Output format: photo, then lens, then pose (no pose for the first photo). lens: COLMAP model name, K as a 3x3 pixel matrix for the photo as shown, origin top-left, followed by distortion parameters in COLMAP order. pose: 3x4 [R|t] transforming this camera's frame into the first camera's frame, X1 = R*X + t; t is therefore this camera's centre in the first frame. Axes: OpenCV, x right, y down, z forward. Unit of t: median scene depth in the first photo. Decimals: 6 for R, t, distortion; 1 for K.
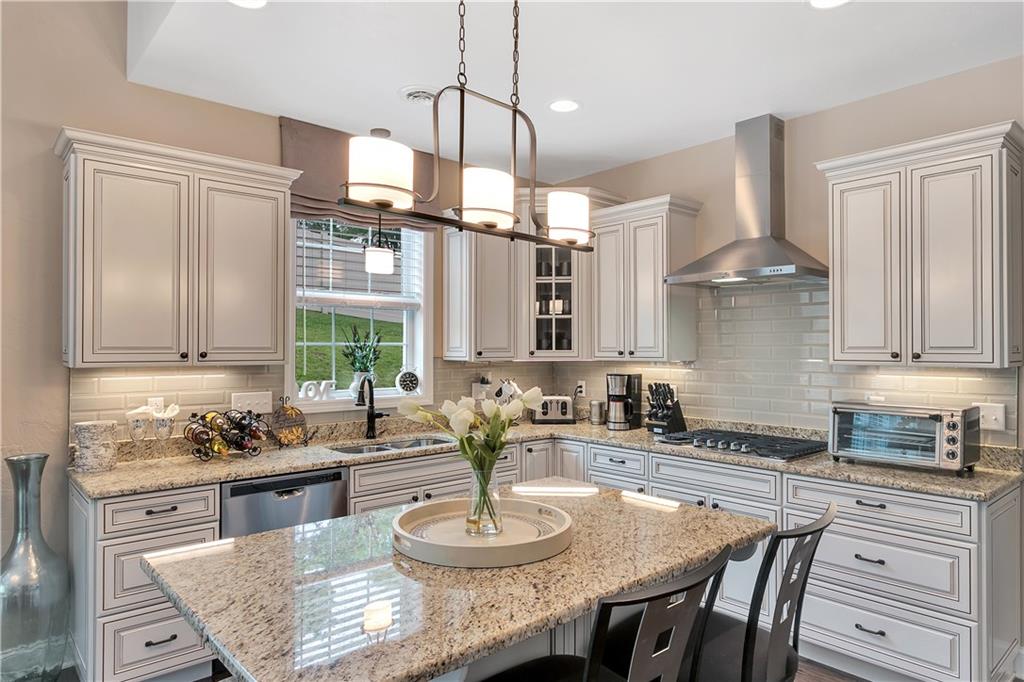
lens RADIAL K [[621.7, 0, 512.0], [0, 621.7, 341.0], [0, 0, 1]] dist [-0.004852, -0.000133]
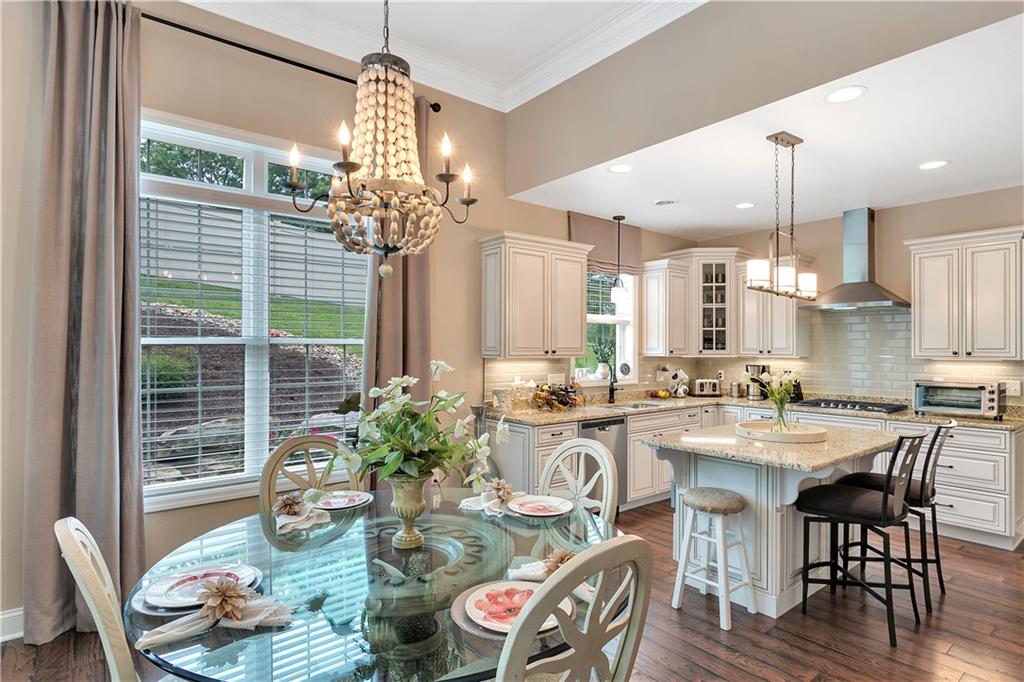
lens RADIAL K [[535.4, 0, 511.7], [0, 535.4, 345.1], [0, 0, 1]] dist [-0.000080, -0.000484]
pose [[0.999038, 0.002493, -0.043781, -0.463305], [-0.002255, 0.999982, 0.005489, -0.004414], [0.043794, -0.005385, 0.999026, -0.462459]]
